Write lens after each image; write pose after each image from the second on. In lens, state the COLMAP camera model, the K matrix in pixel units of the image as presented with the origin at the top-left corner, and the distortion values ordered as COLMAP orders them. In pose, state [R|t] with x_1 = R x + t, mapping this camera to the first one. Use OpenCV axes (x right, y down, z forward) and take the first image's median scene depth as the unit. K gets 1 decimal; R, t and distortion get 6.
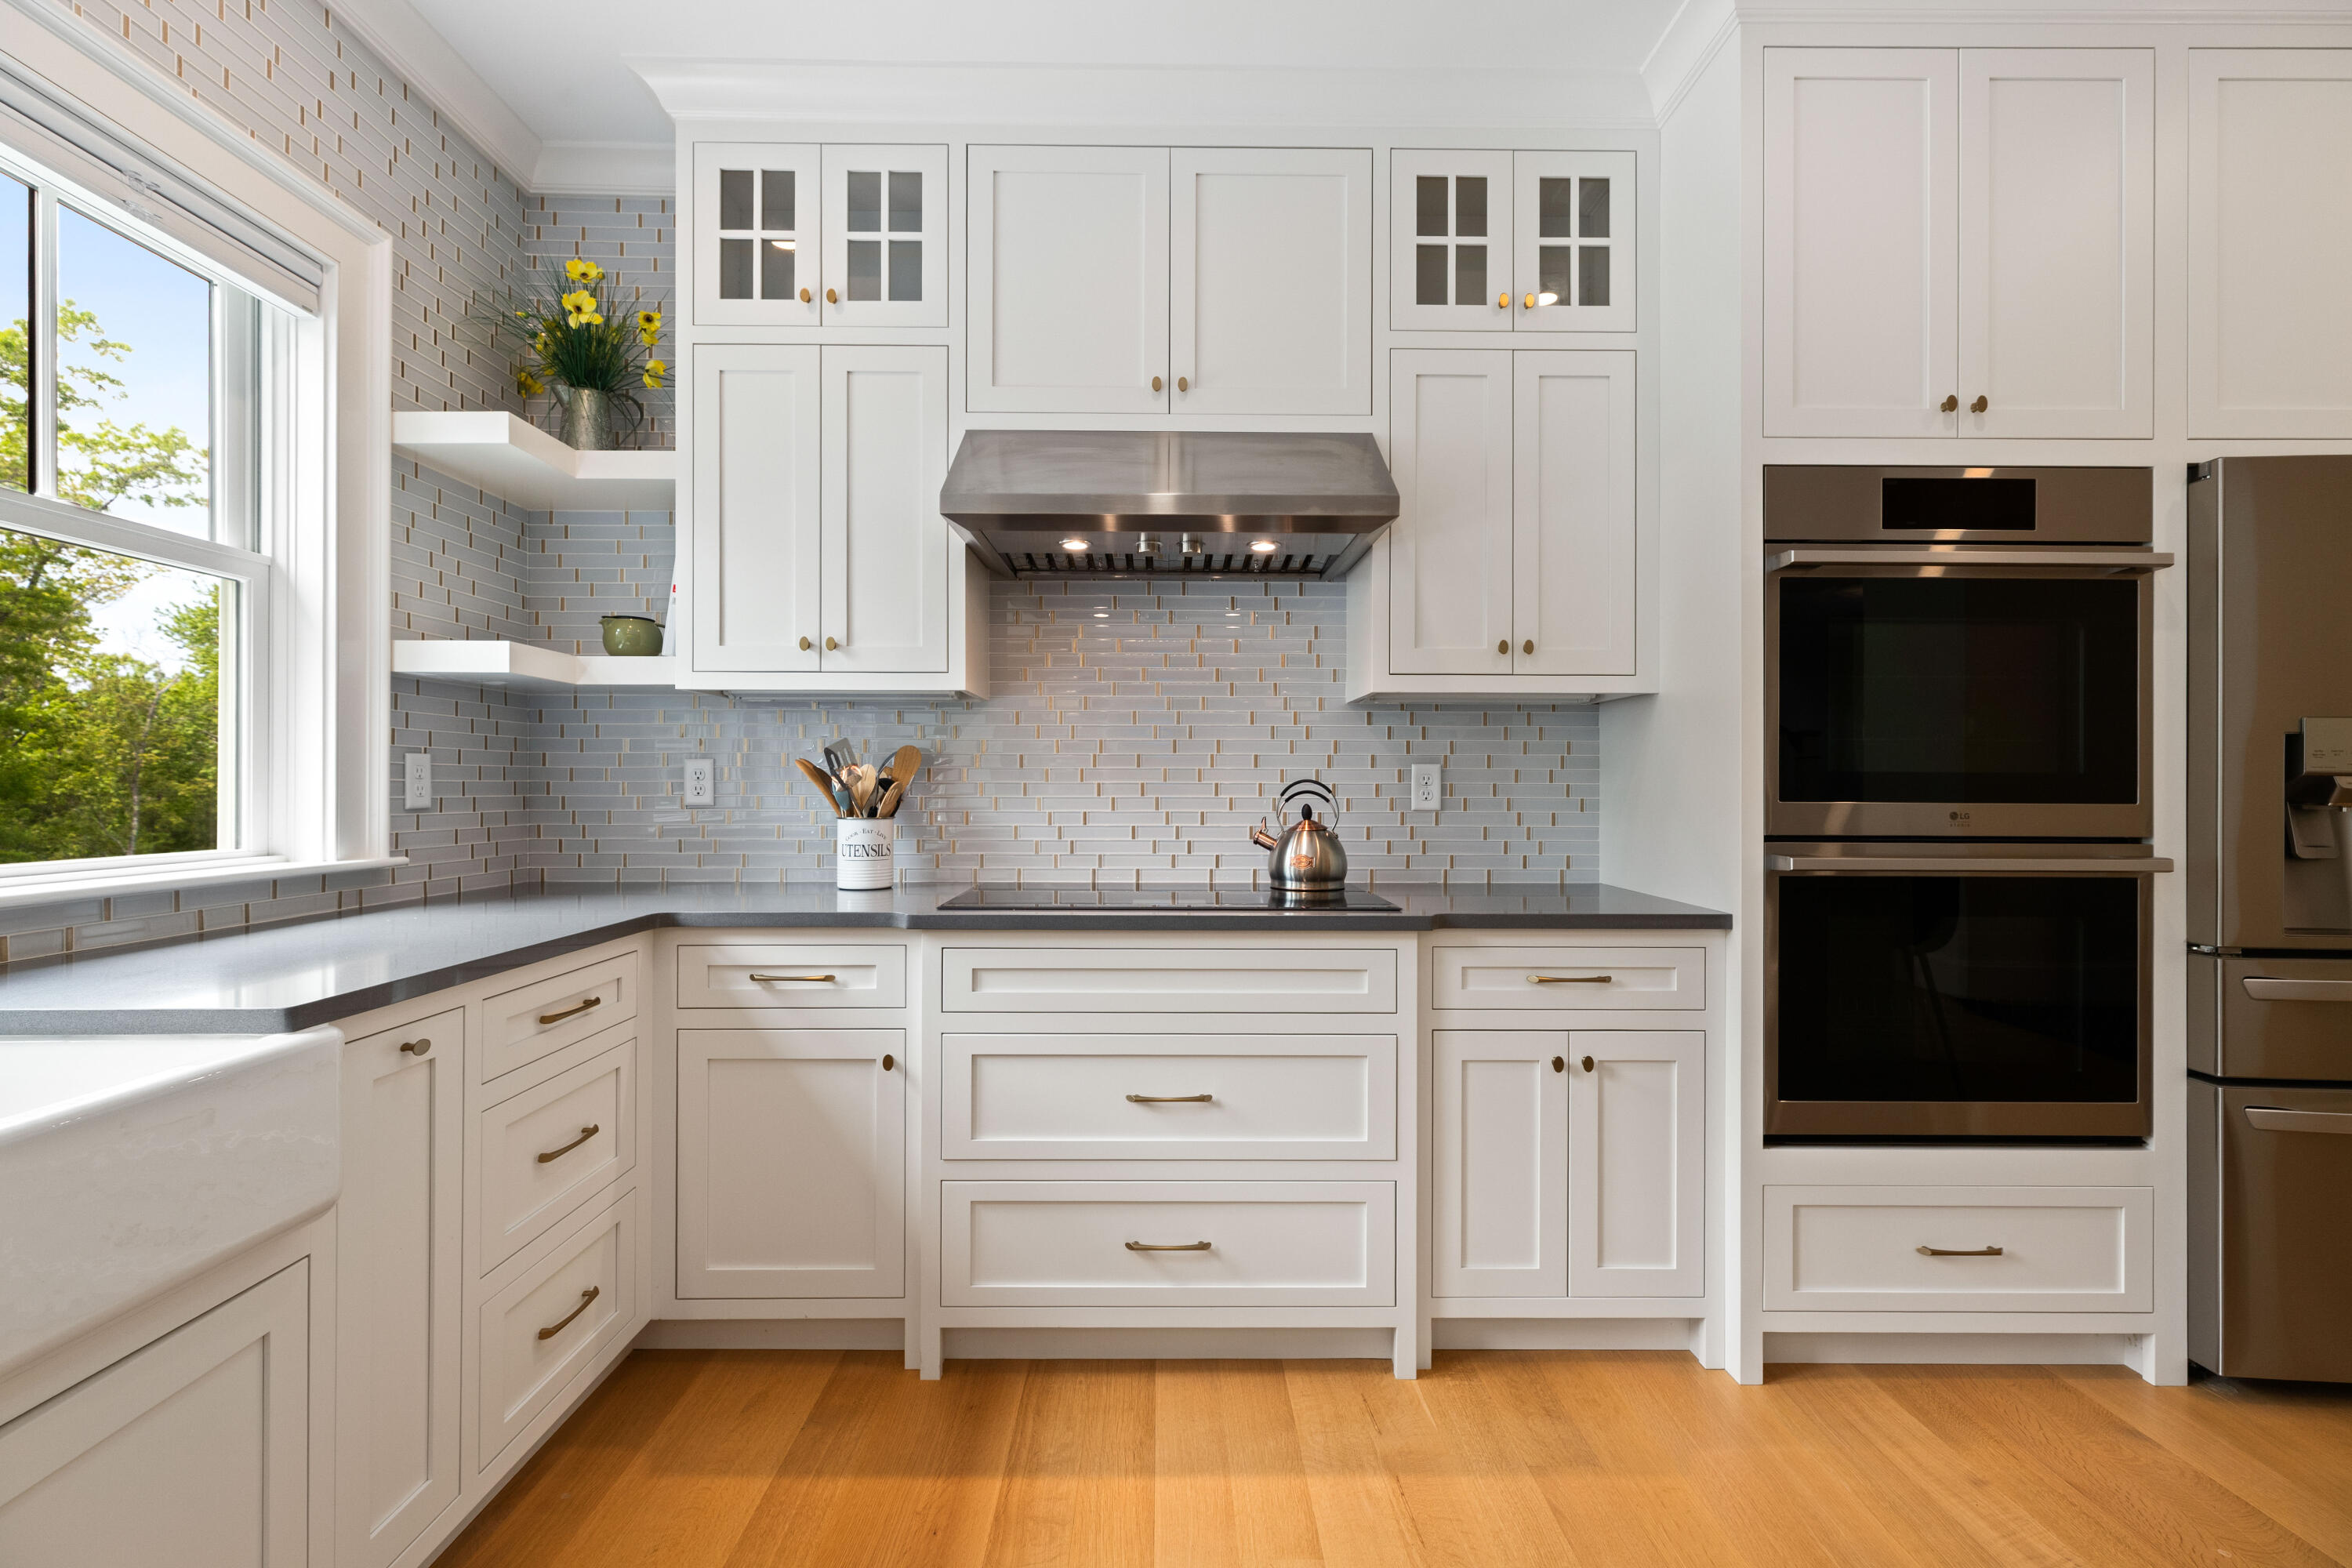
lens RADIAL K [[1078.3, 0, 1176.0], [0, 1078.3, 784.0], [0, 0, 1]] dist [0.000939, 0.000194]
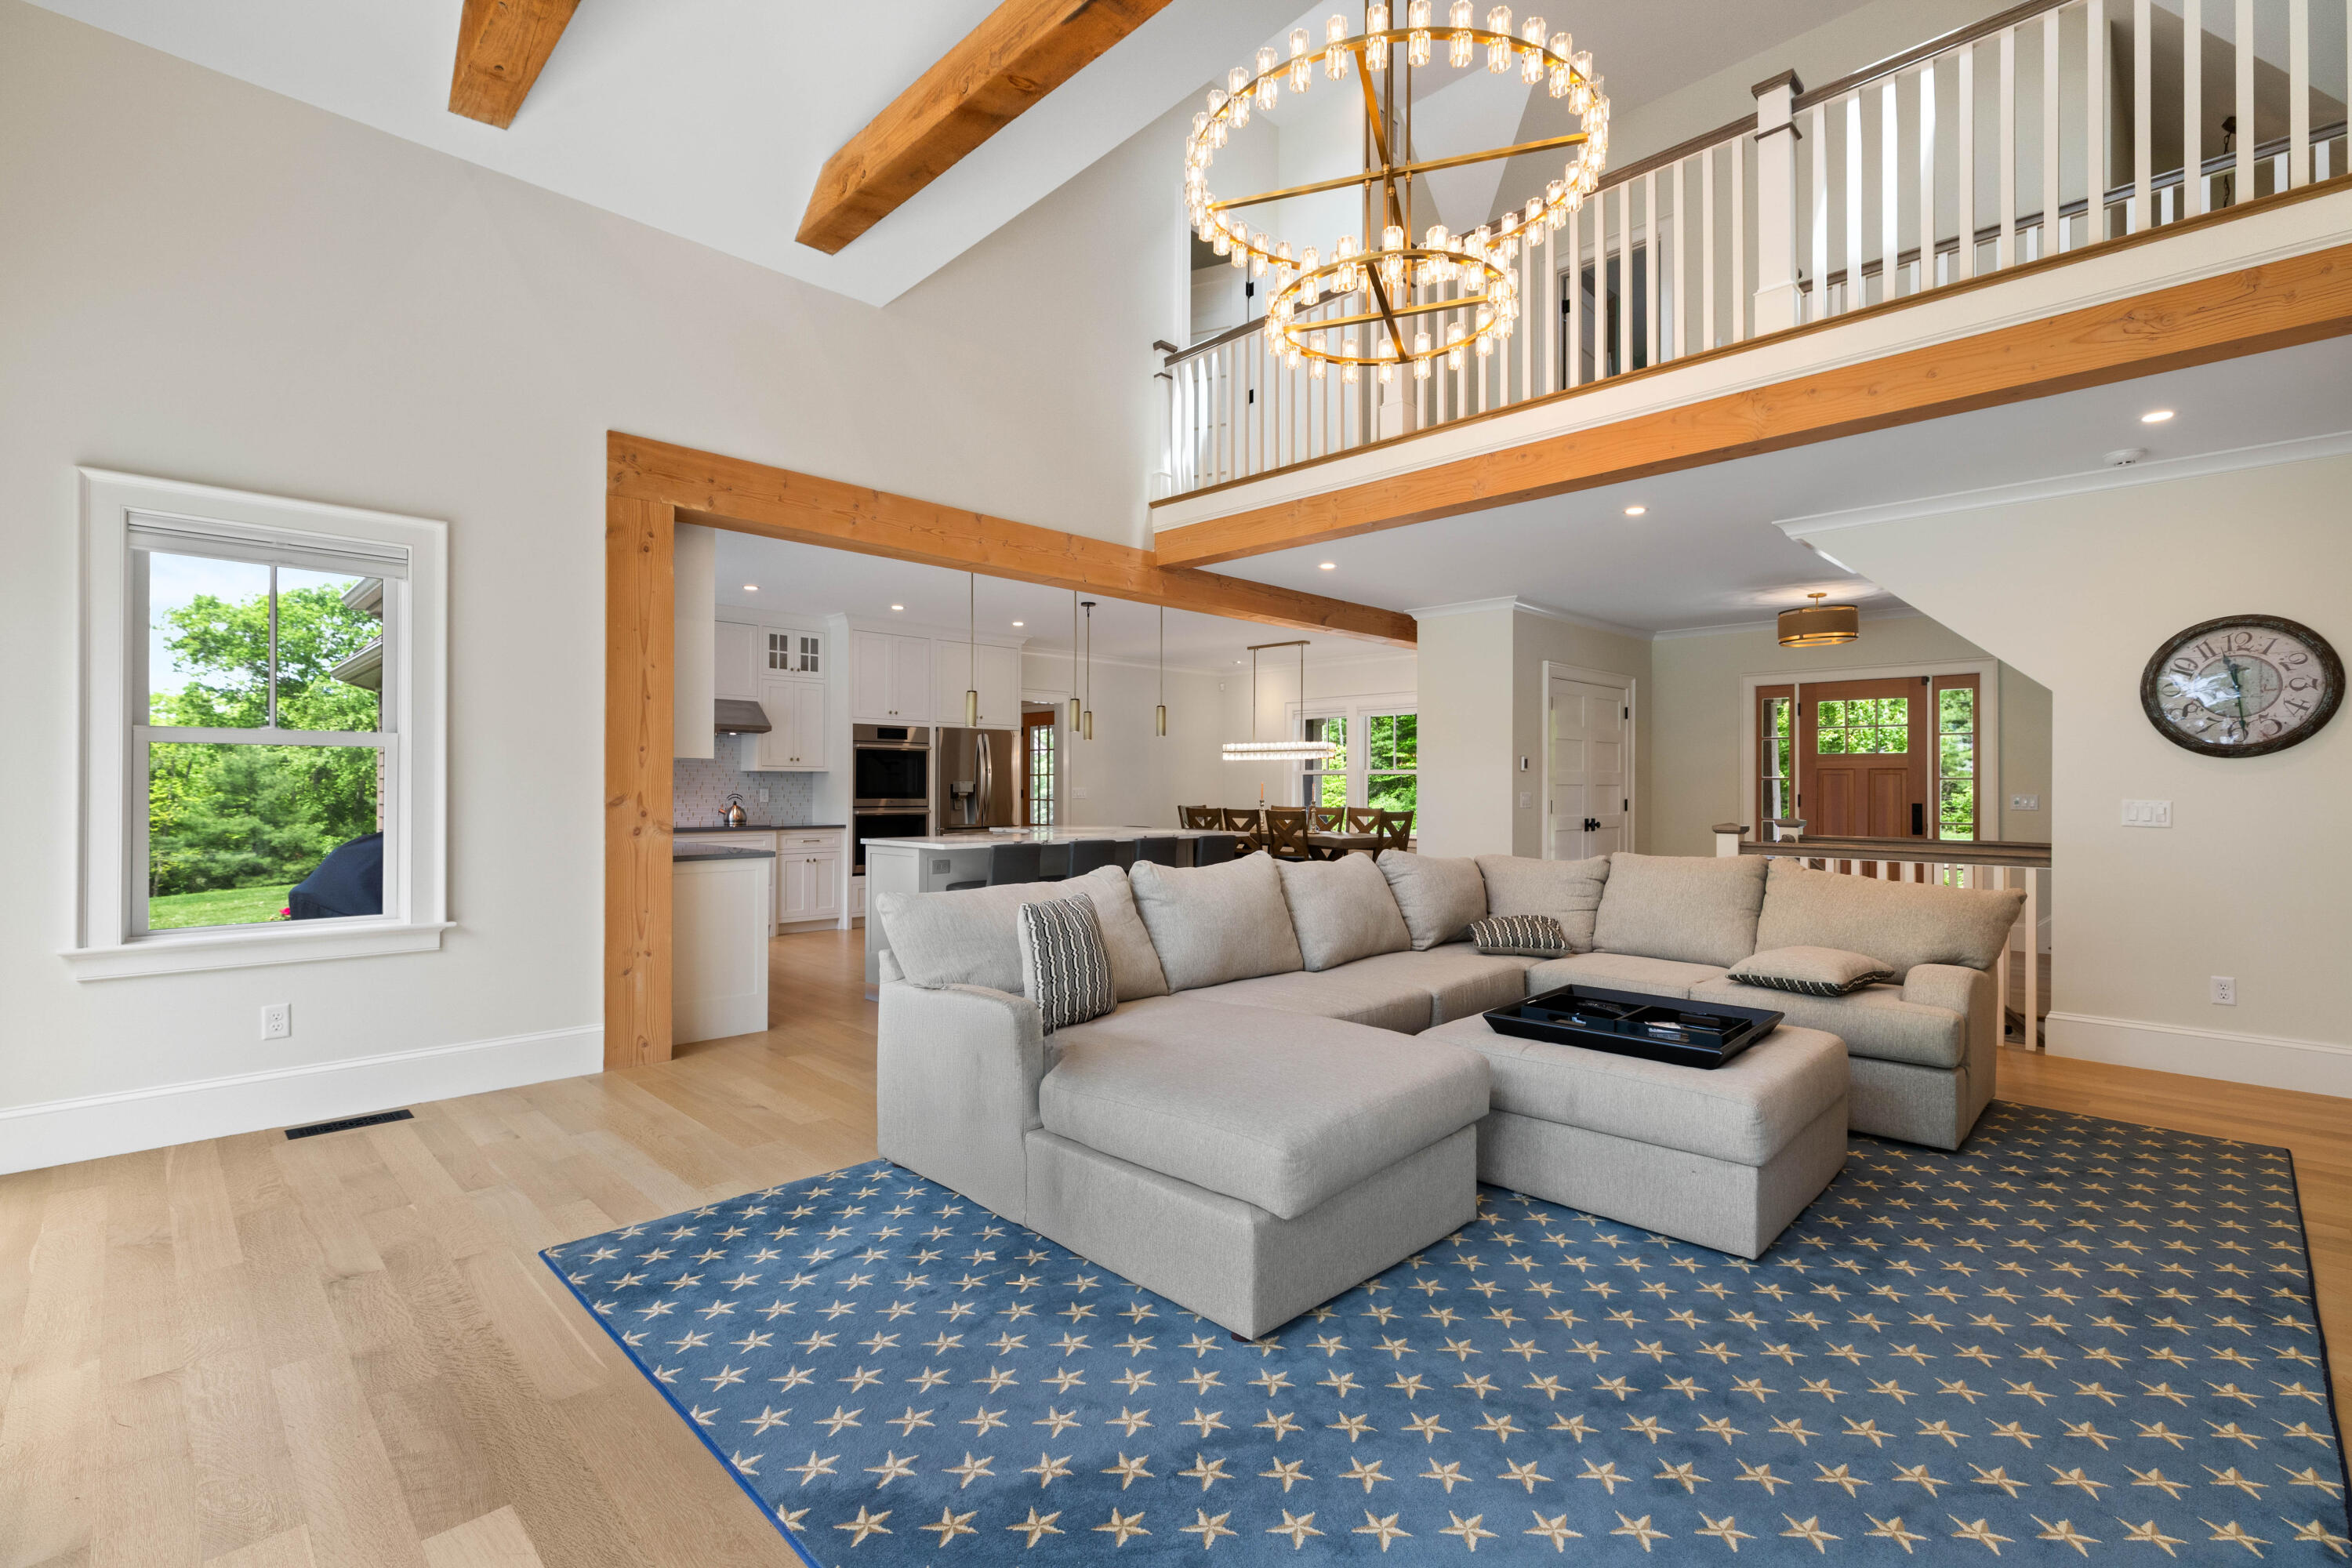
lens RADIAL K [[1047.3, 0, 1180.3], [0, 1047.3, 773.8], [0, 0, 1]] dist [0.000386, 0.000299]
pose [[0.709753, 0.003810, 0.704440, -1.336510], [-0.004230, 0.999990, -0.001146, -0.077056], [-0.704438, -0.002166, 0.709762, -2.615166]]
